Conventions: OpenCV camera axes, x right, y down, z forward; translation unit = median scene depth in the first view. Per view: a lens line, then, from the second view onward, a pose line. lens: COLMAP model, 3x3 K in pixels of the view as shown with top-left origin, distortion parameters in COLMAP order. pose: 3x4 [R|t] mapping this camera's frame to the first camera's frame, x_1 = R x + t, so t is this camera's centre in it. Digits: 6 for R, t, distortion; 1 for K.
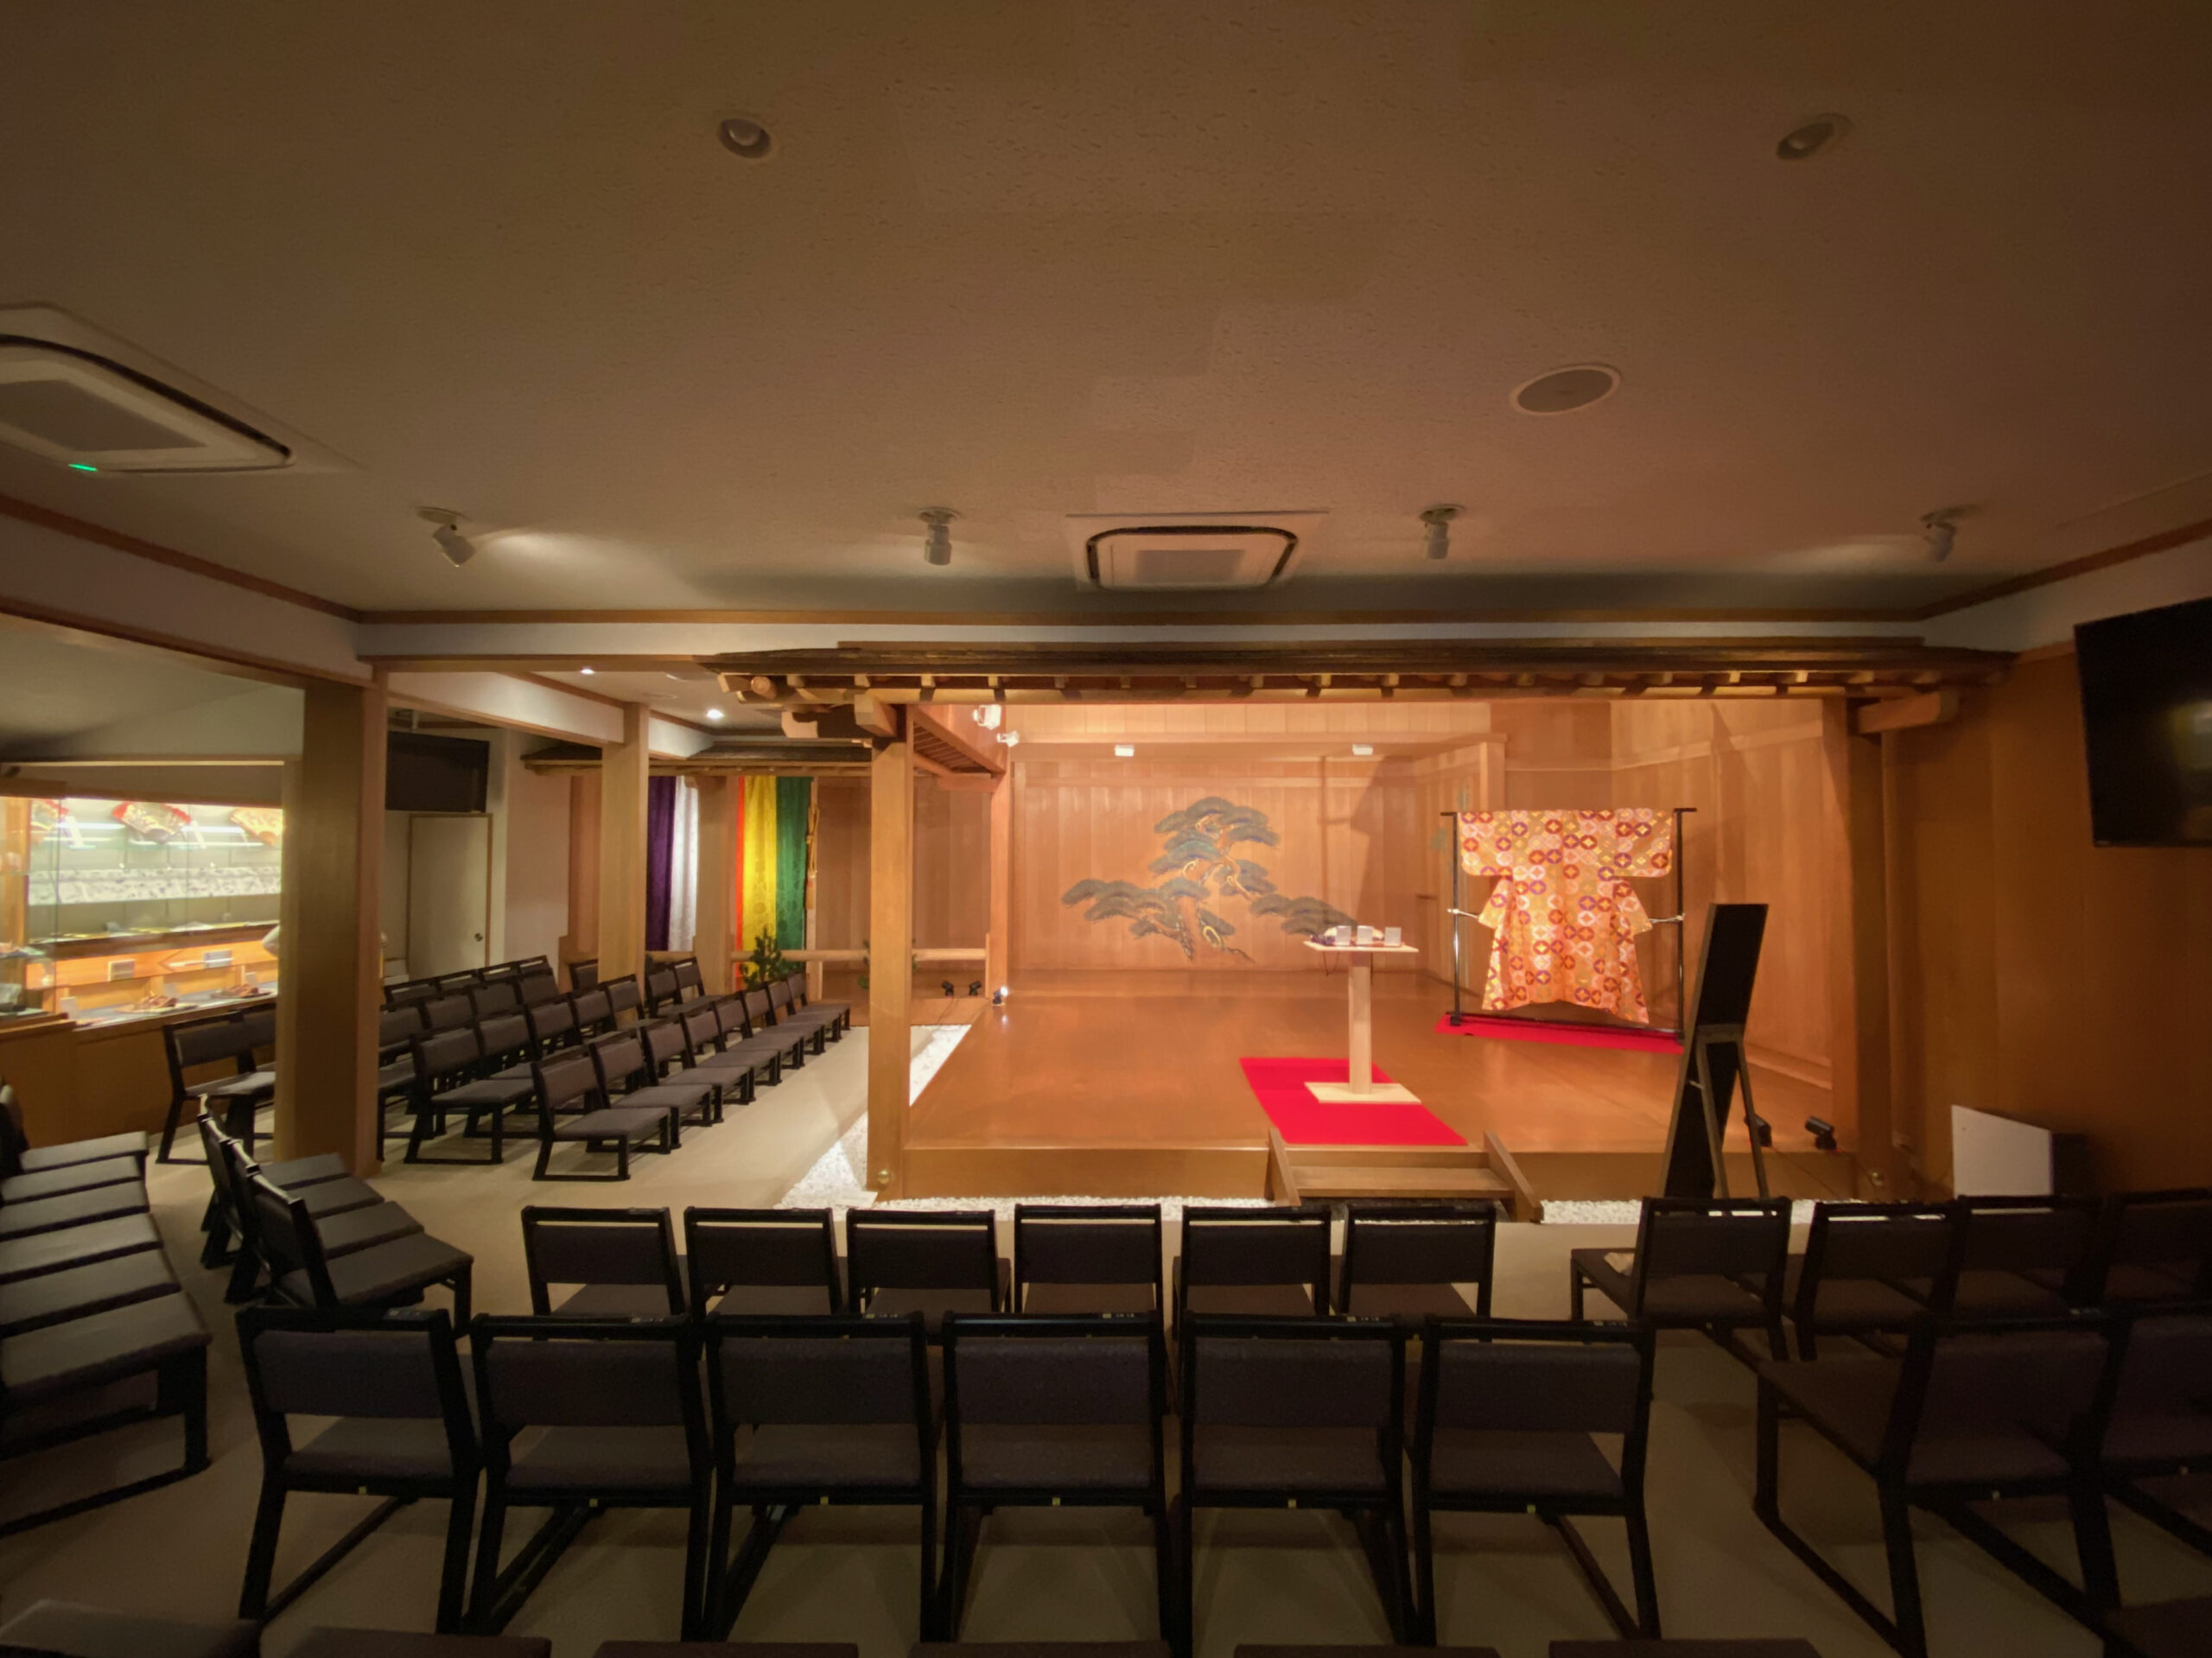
lens RADIAL K [[892.9, 0, 1092.2], [0, 892.9, 819.6], [0, 0, 1]] dist [0.008930, -0.014656]
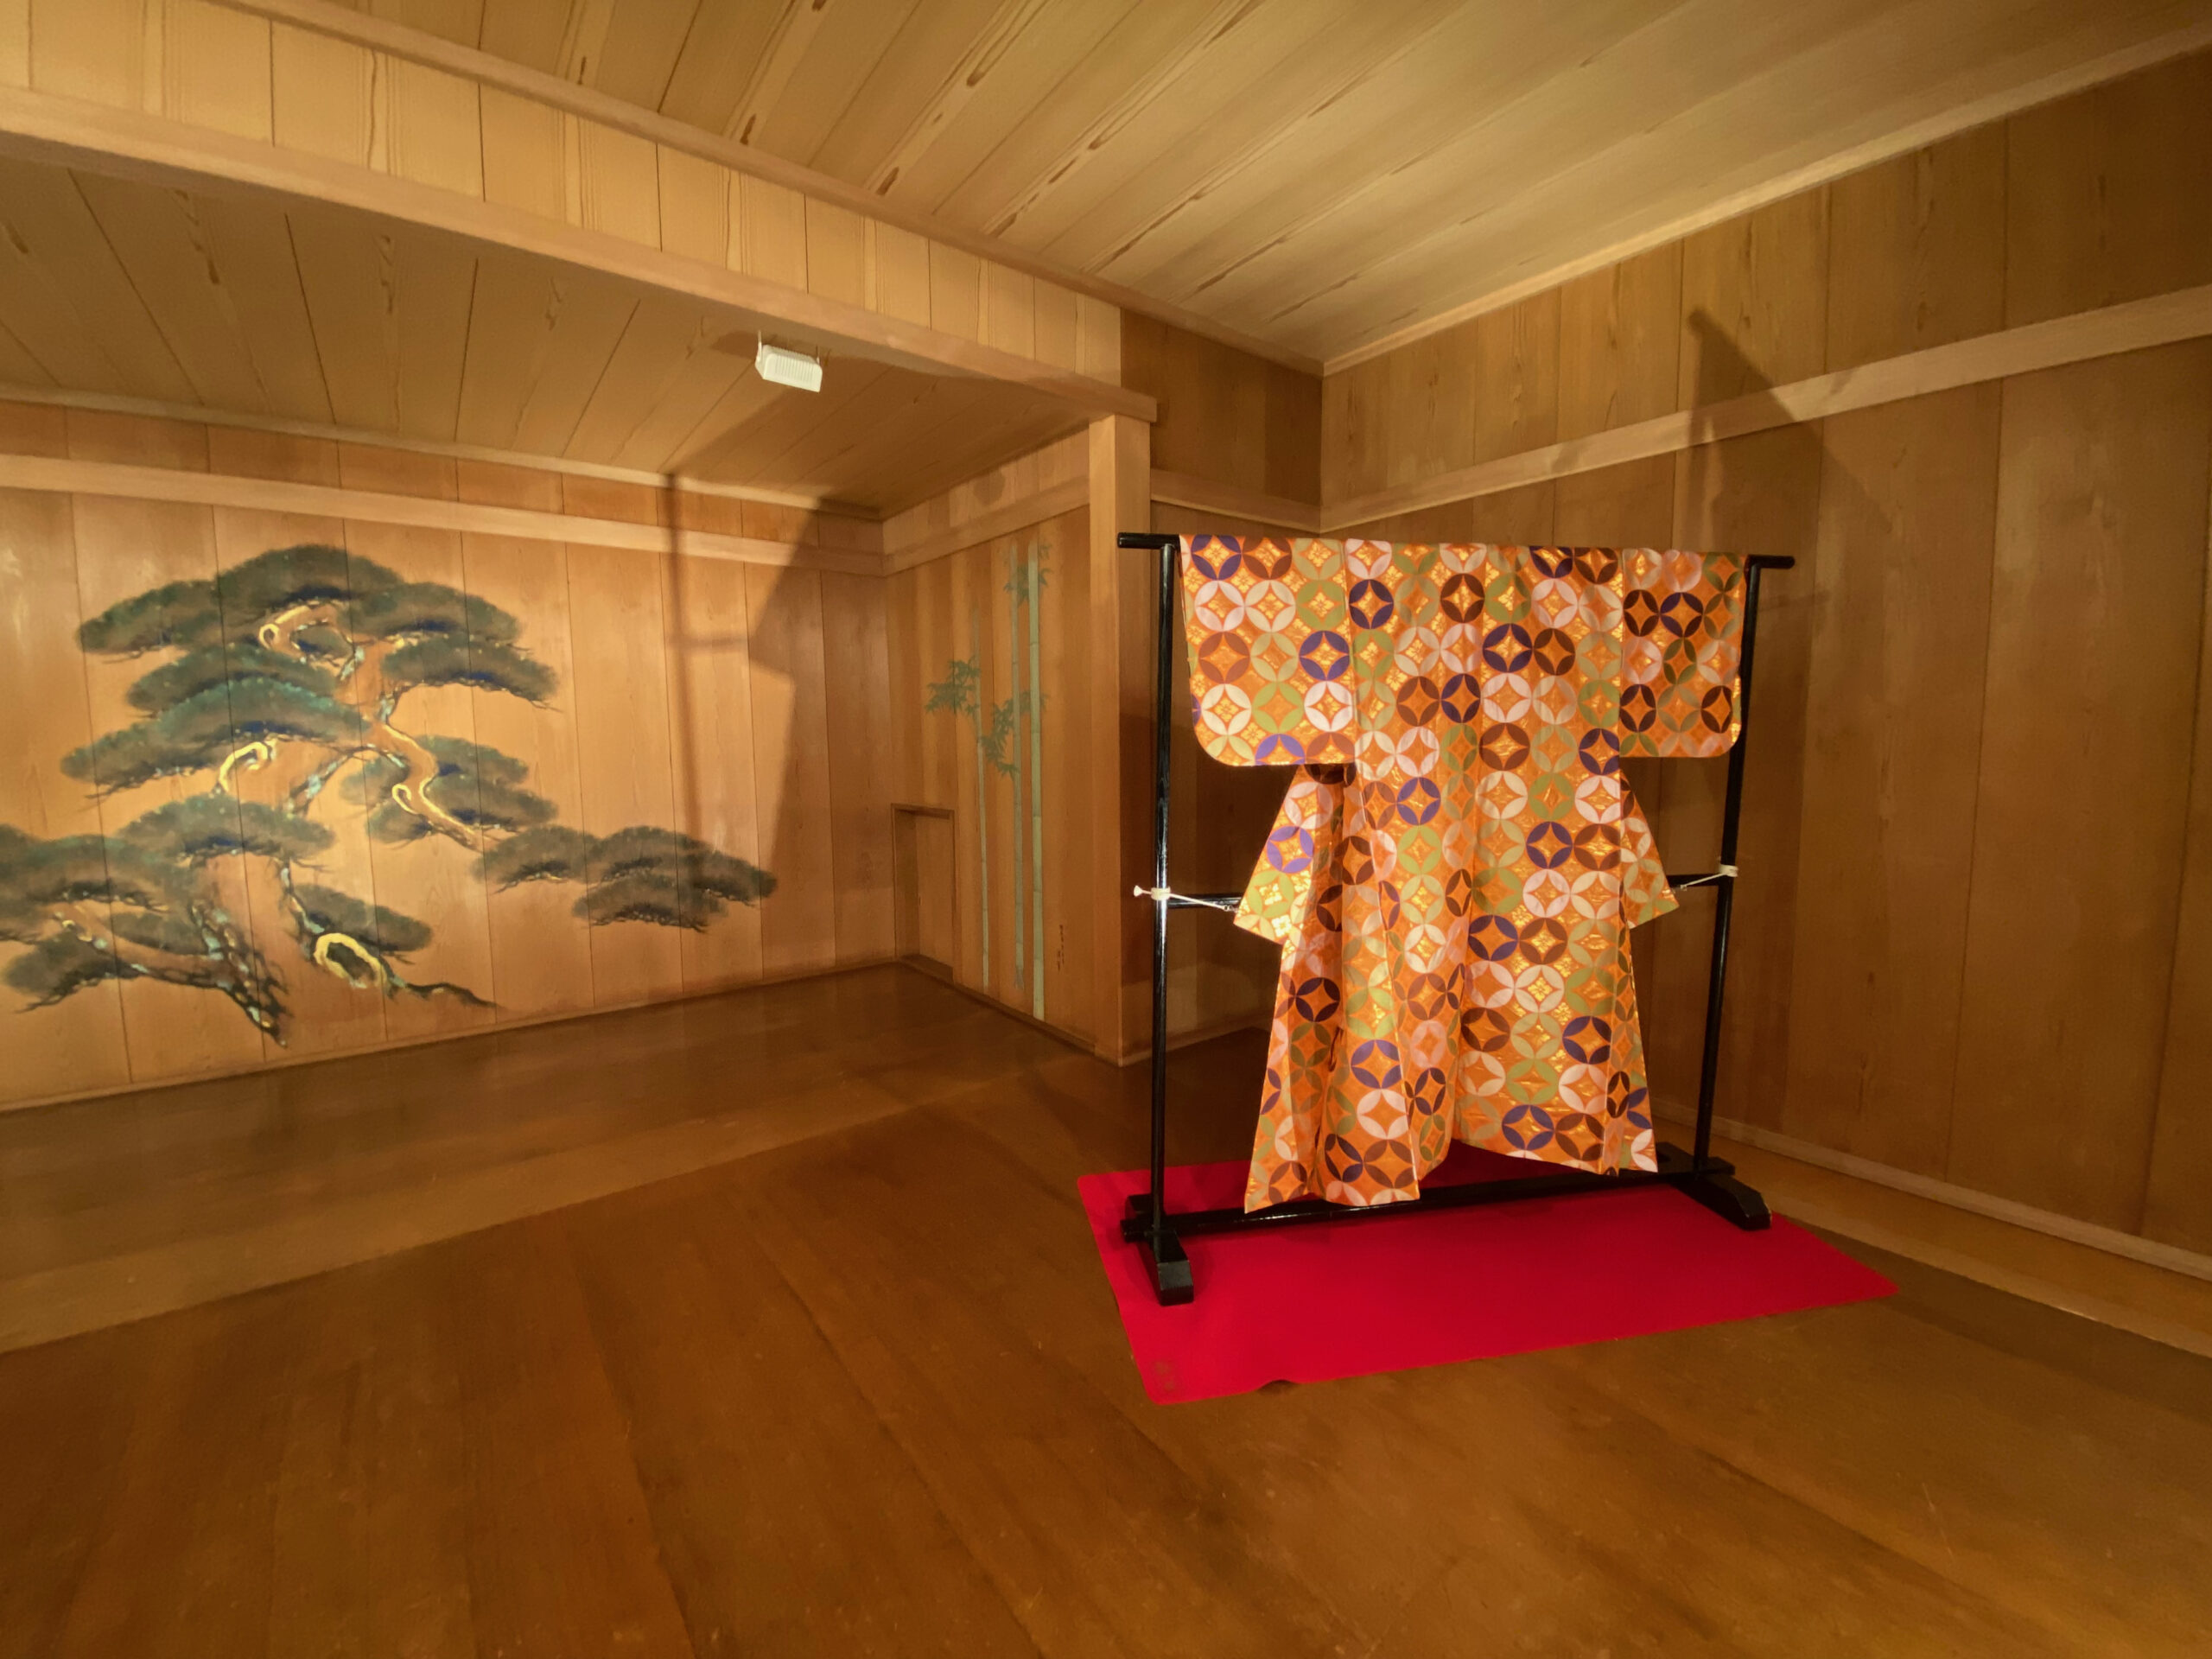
lens RADIAL K [[892.9, 0, 1092.2], [0, 892.9, 820.1], [0, 0, 1]] dist [0.008930, -0.014656]
pose [[0.787843, -0.066047, 0.612324, 0.152634], [-0.011649, 0.992457, 0.122038, 0.031391], [-0.615765, -0.103280, 0.781131, 0.559627]]
